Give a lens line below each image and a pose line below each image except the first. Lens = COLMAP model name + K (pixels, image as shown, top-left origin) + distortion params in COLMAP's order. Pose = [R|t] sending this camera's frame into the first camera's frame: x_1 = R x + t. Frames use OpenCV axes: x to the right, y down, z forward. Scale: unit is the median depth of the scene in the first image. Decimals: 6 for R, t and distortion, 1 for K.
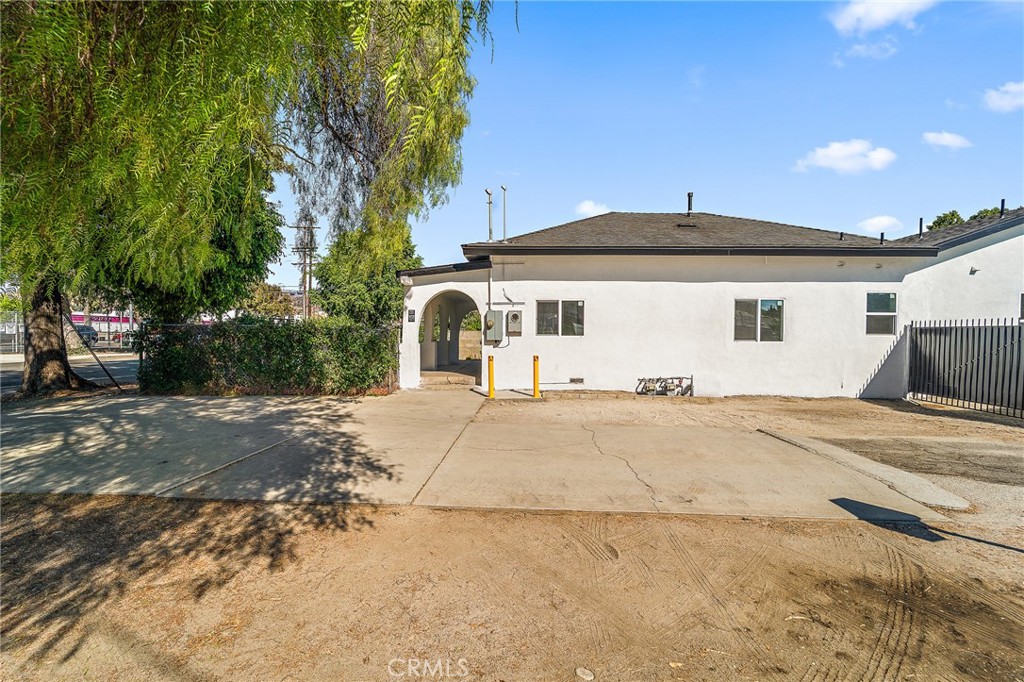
lens RADIAL K [[420.0, 0, 506.2], [0, 420.0, 338.5], [0, 0, 1]] dist [-0.000978, -0.000847]
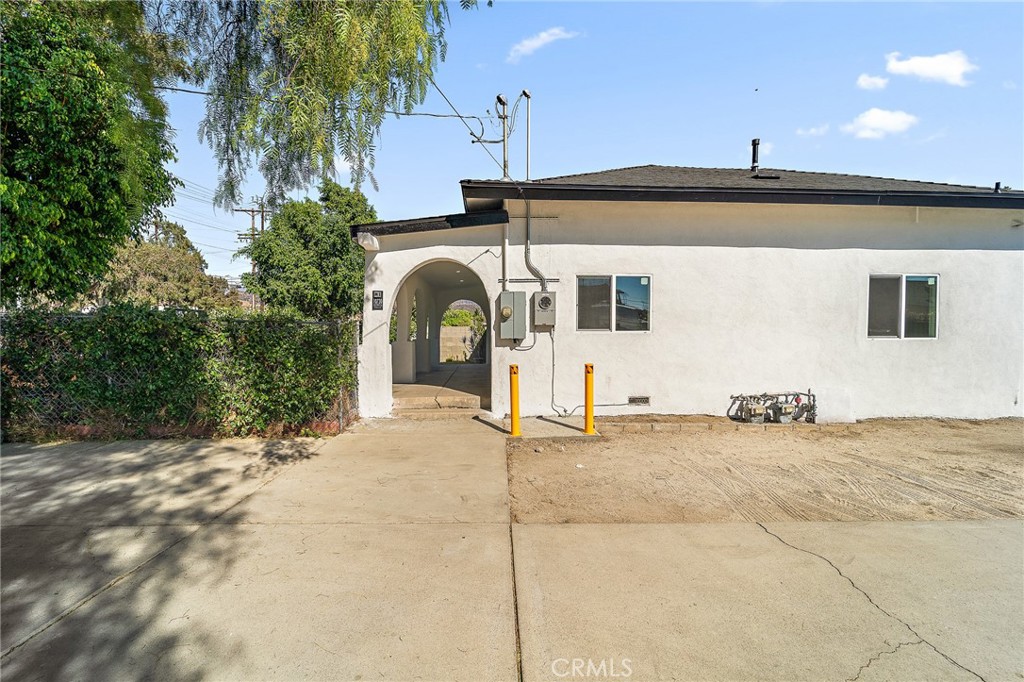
lens RADIAL K [[420.0, 0, 506.2], [0, 420.0, 338.5], [0, 0, 1]] dist [-0.000978, -0.000847]
pose [[0.997410, -0.007651, 0.071515, -0.082189], [0.007131, 0.999946, 0.007524, -0.001148], [-0.071569, -0.006995, 0.997411, 0.372754]]
